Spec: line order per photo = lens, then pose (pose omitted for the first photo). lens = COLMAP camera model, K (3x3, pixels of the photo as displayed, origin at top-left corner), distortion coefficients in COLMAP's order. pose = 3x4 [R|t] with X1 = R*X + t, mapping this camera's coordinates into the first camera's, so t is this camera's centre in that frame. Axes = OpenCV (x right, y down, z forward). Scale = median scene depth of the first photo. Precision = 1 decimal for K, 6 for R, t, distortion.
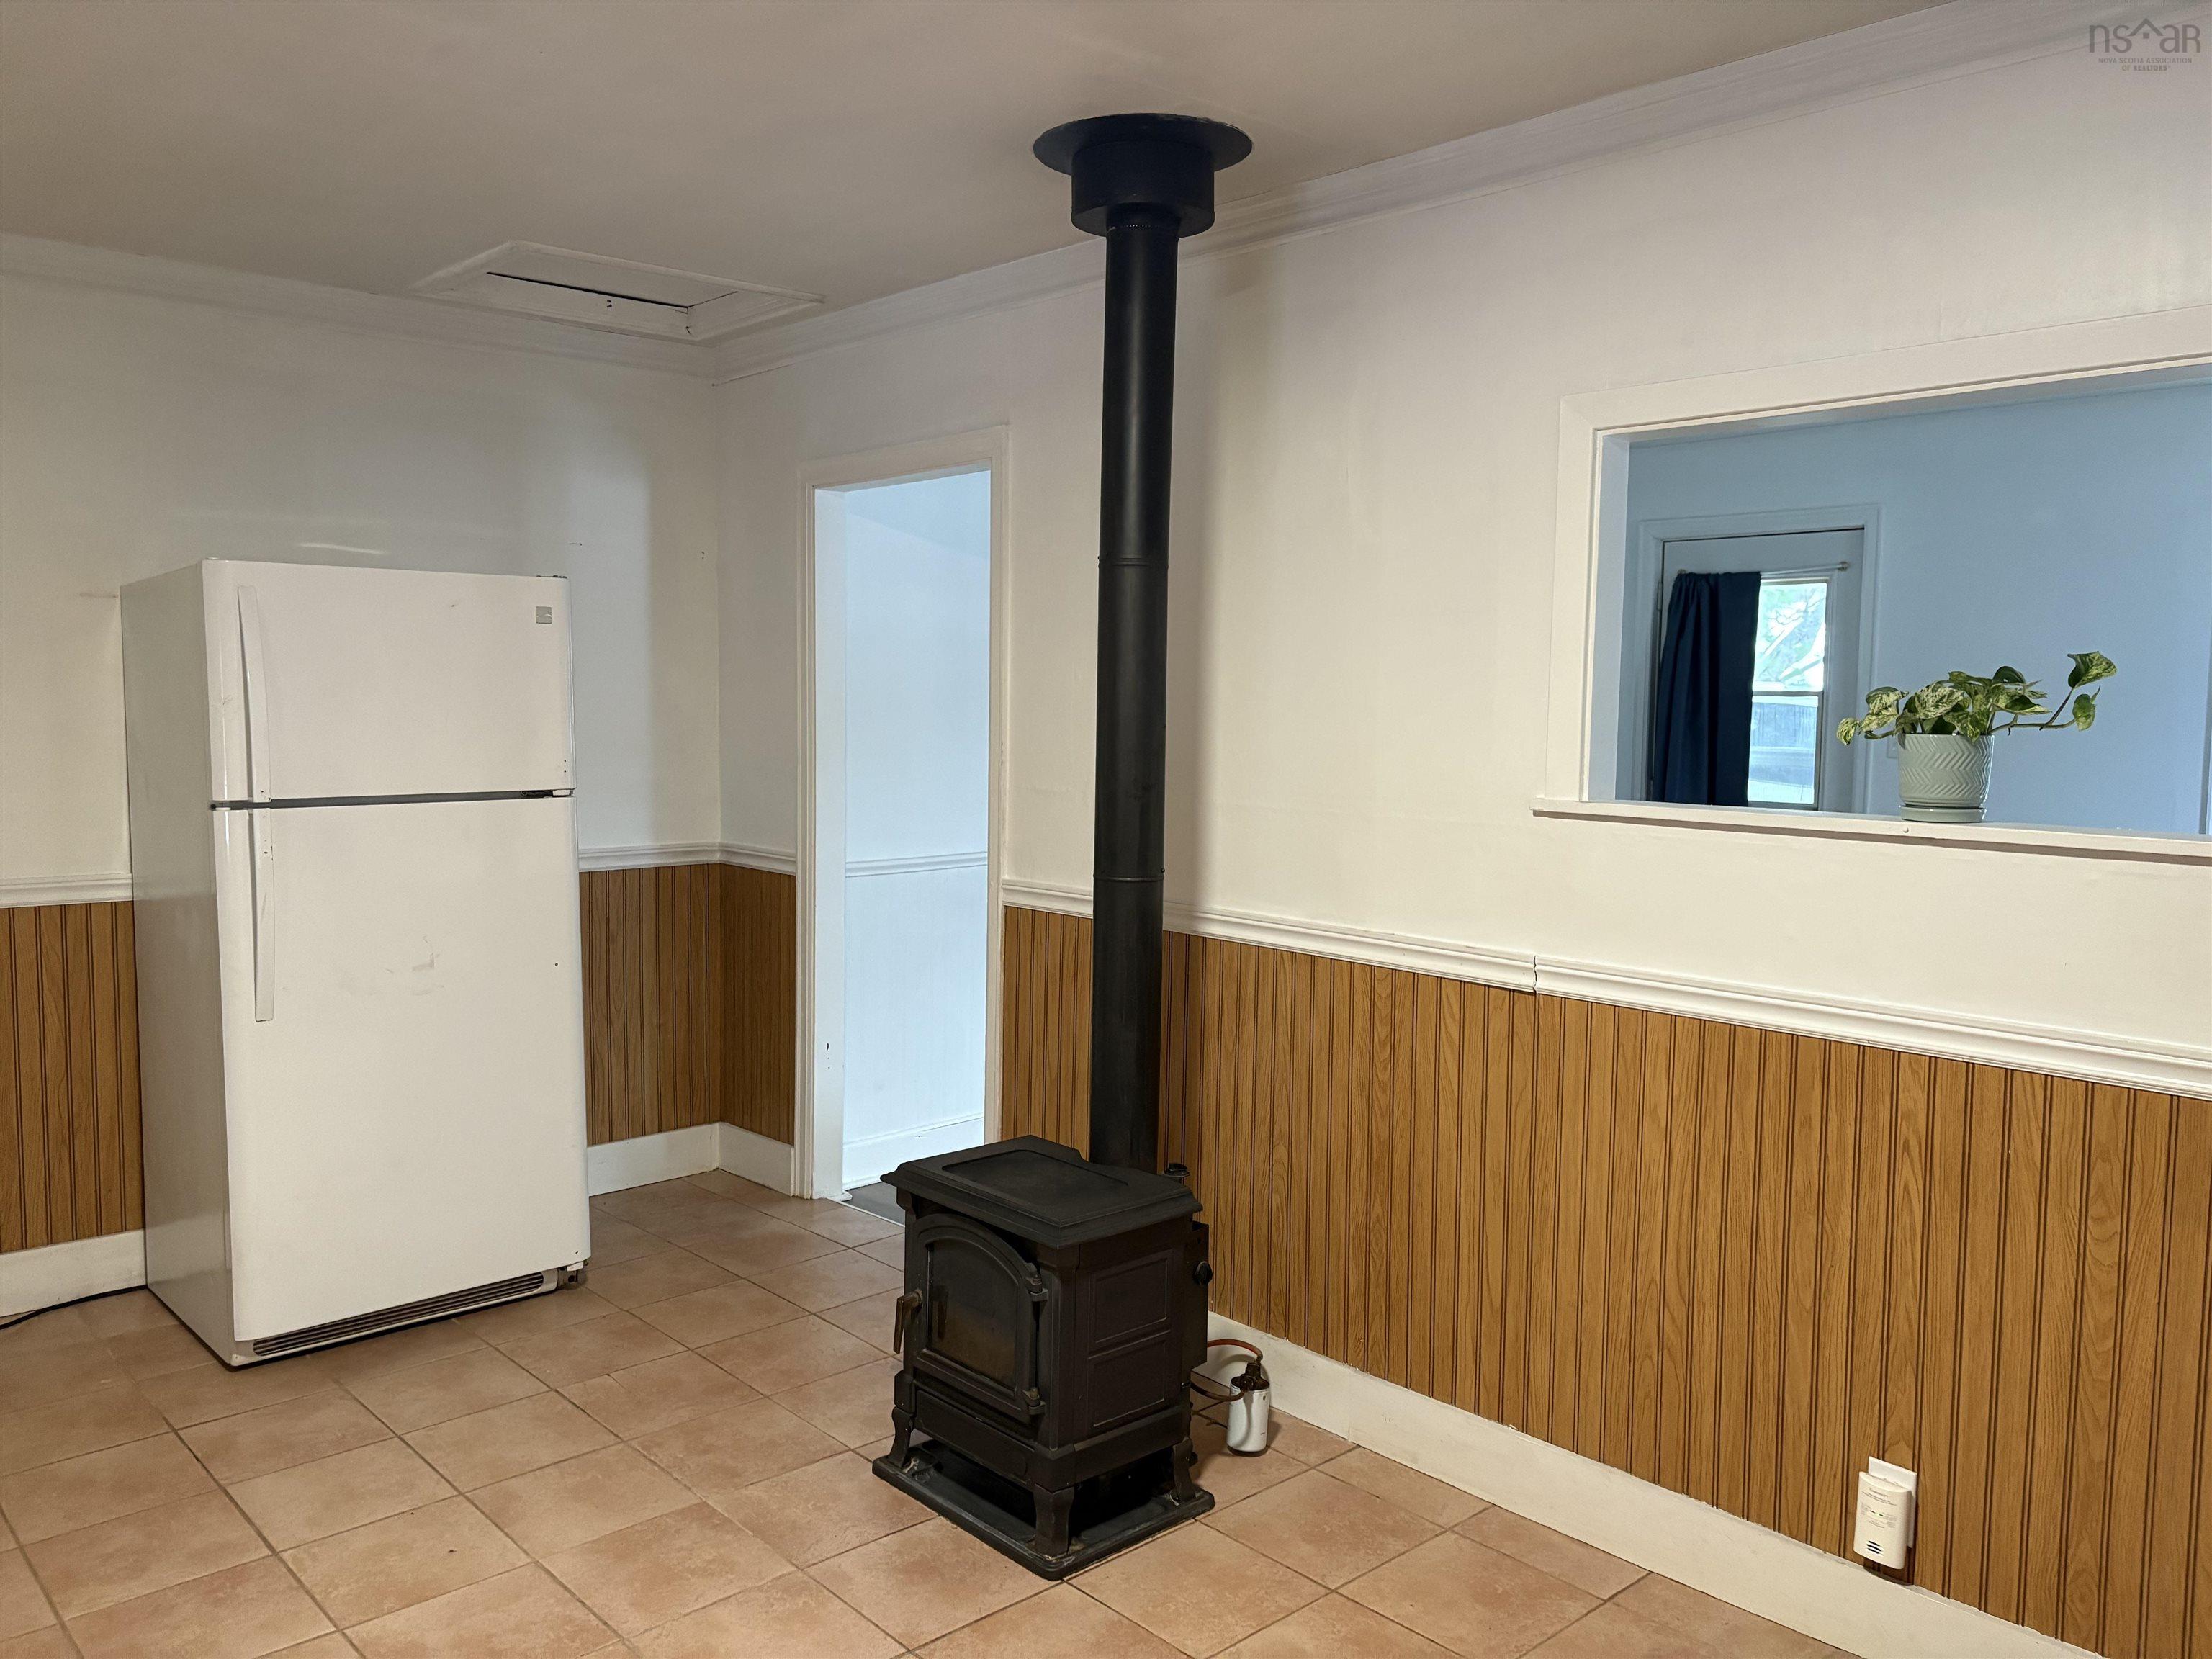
lens RADIAL K [[1678.0, 0, 1110.4], [0, 1678.0, 827.1], [0, 0, 1]] dist [0.021217, -0.011792]
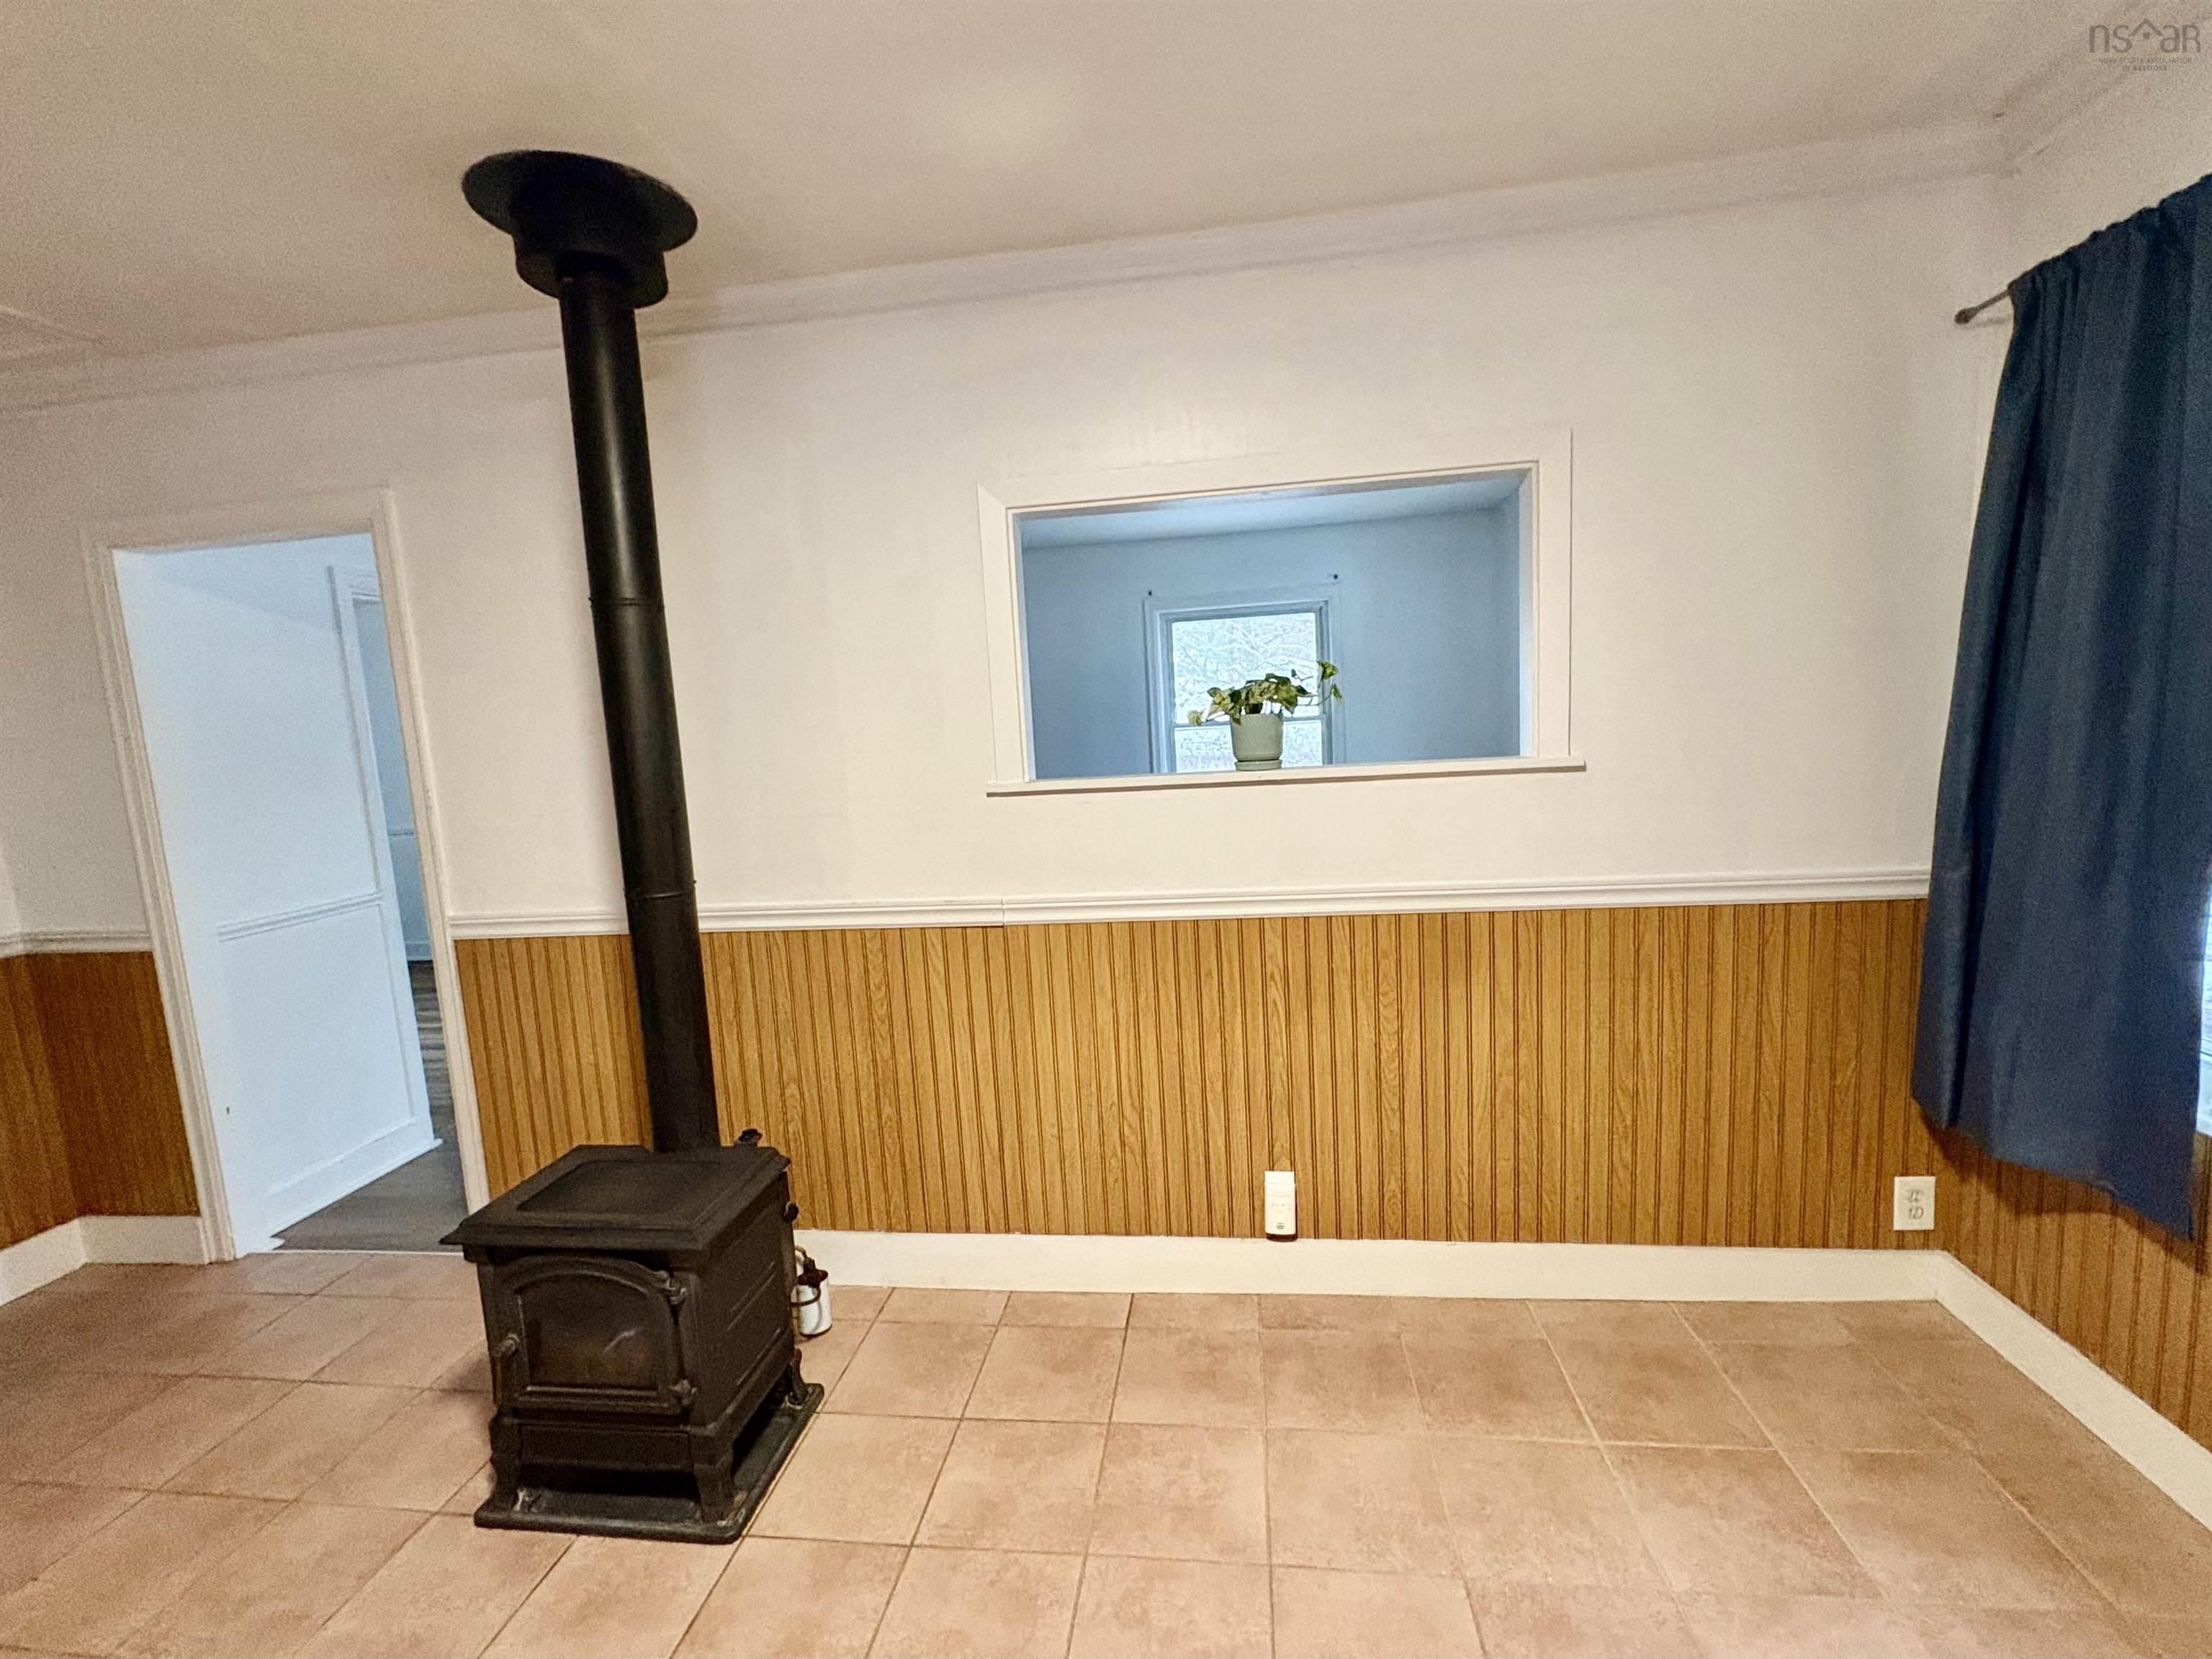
lens RADIAL K [[963.2, 0, 1106.3], [0, 963.2, 837.9], [0, 0, 1]] dist [-0.002230, 0.000055]
pose [[0.765899, -0.135906, 0.628434, -0.163888], [0.117544, 0.990529, 0.070958, -0.018016], [-0.632126, 0.019522, 0.774620, 0.326266]]
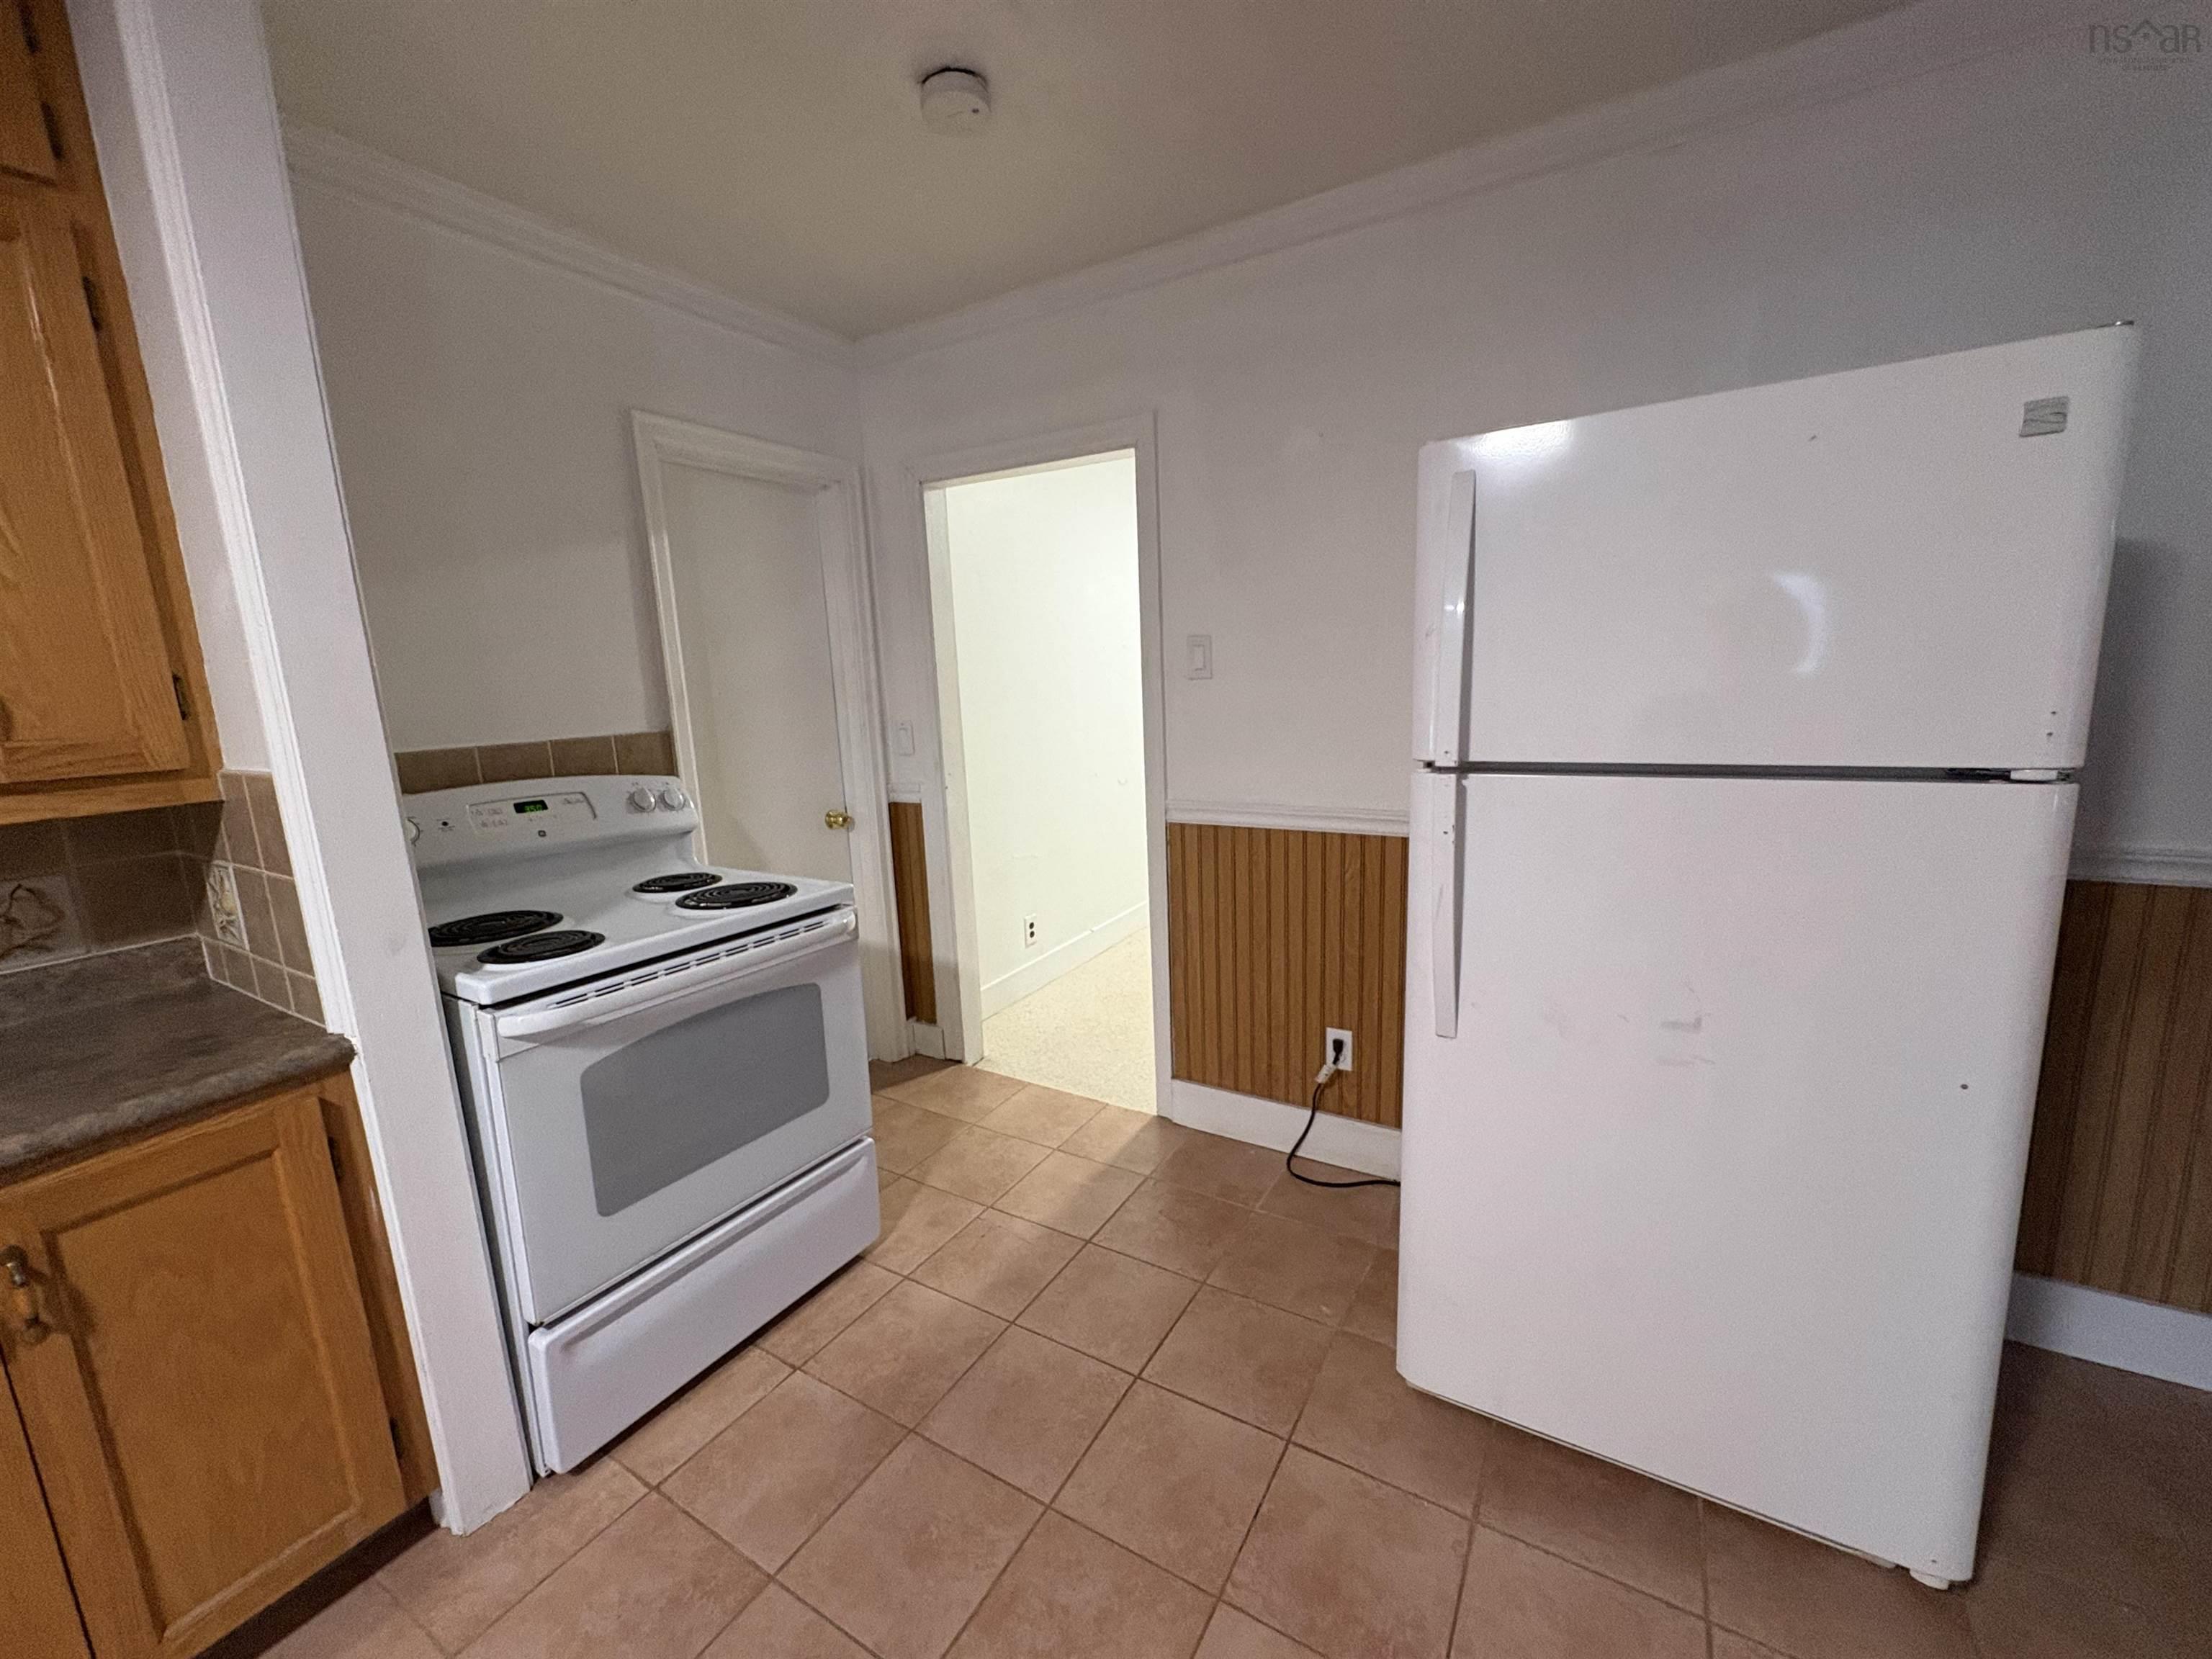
lens RADIAL K [[885.1, 0, 1113.1], [0, 885.1, 837.3], [0, 0, 1]] dist [0.001346, 0.000313]
pose [[0.292831, 0.160446, -0.942607, -0.402296], [-0.038797, 0.987003, 0.155950, -0.091281], [0.955377, -0.009097, 0.295250, 1.751414]]
